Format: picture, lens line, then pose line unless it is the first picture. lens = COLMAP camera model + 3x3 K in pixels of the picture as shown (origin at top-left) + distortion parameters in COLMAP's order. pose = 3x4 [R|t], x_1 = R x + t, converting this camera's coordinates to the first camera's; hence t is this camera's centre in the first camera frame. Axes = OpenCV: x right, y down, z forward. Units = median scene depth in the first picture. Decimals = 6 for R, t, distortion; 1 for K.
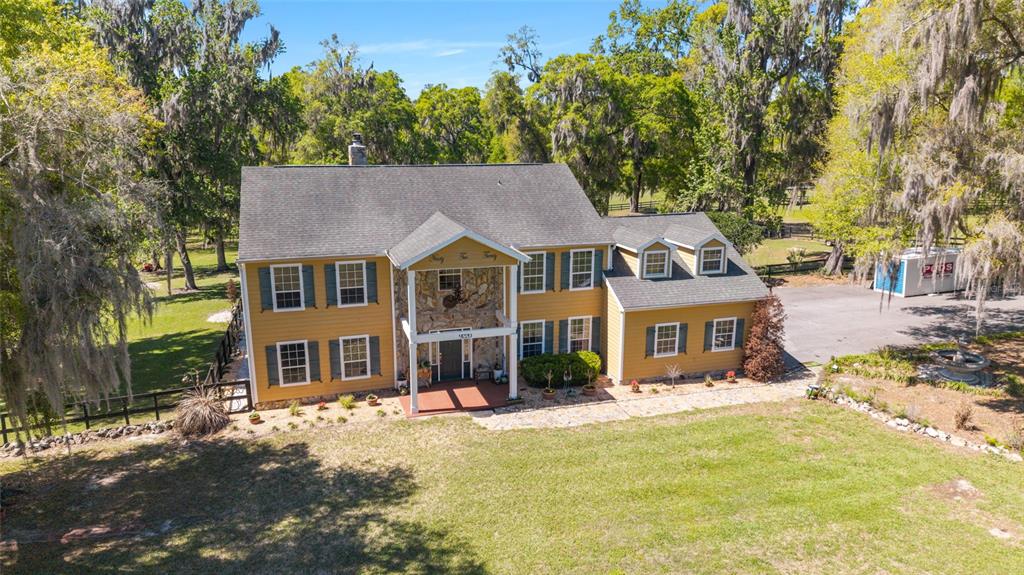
lens RADIAL K [[677.6, 0, 512.0], [0, 677.6, 286.9], [0, 0, 1]] dist [0.021906, -0.020243]
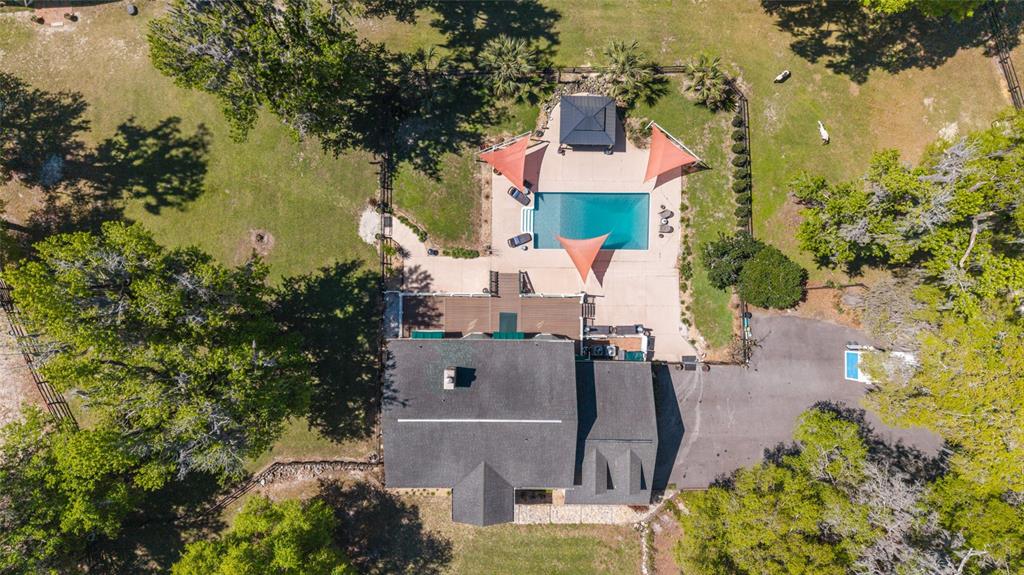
lens RADIAL K [[677.6, 0, 511.8], [0, 677.6, 286.0], [0, 0, 1]] dist [0.021906, -0.020243]
pose [[0.951296, 0.308034, 0.012328, -0.260834], [-0.091233, 0.243103, 0.965700, -2.551408], [0.294471, -0.919791, 0.259366, 1.234394]]
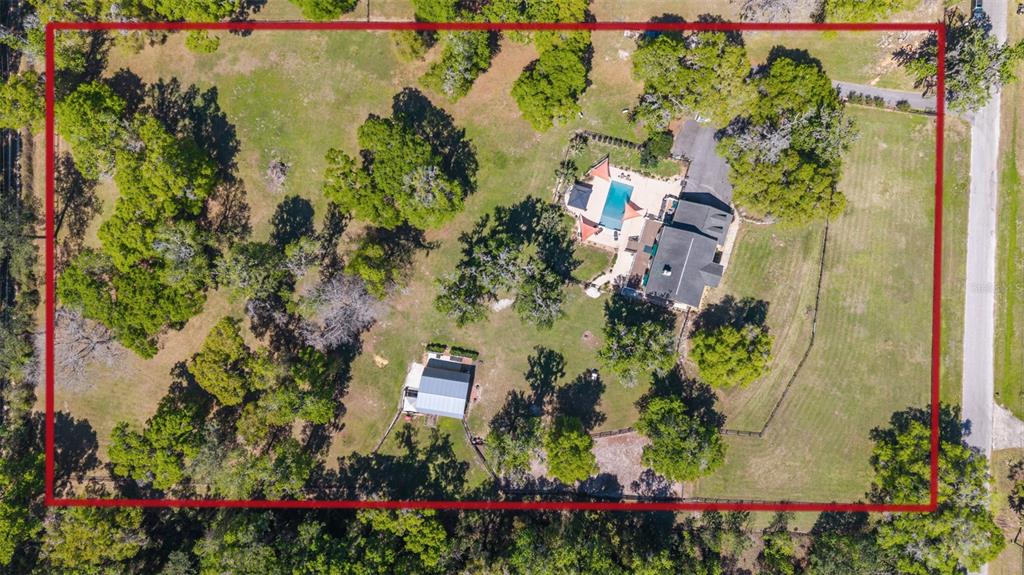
lens RADIAL K [[677.6, 0, 512.8], [0, 677.6, 285.4], [0, 0, 1]] dist [0.021906, -0.020243]
pose [[0.554461, -0.831731, -0.028227, -1.036487], [0.236494, 0.124954, 0.963565, -6.618897], [-0.797900, -0.540935, 0.265981, 0.883140]]
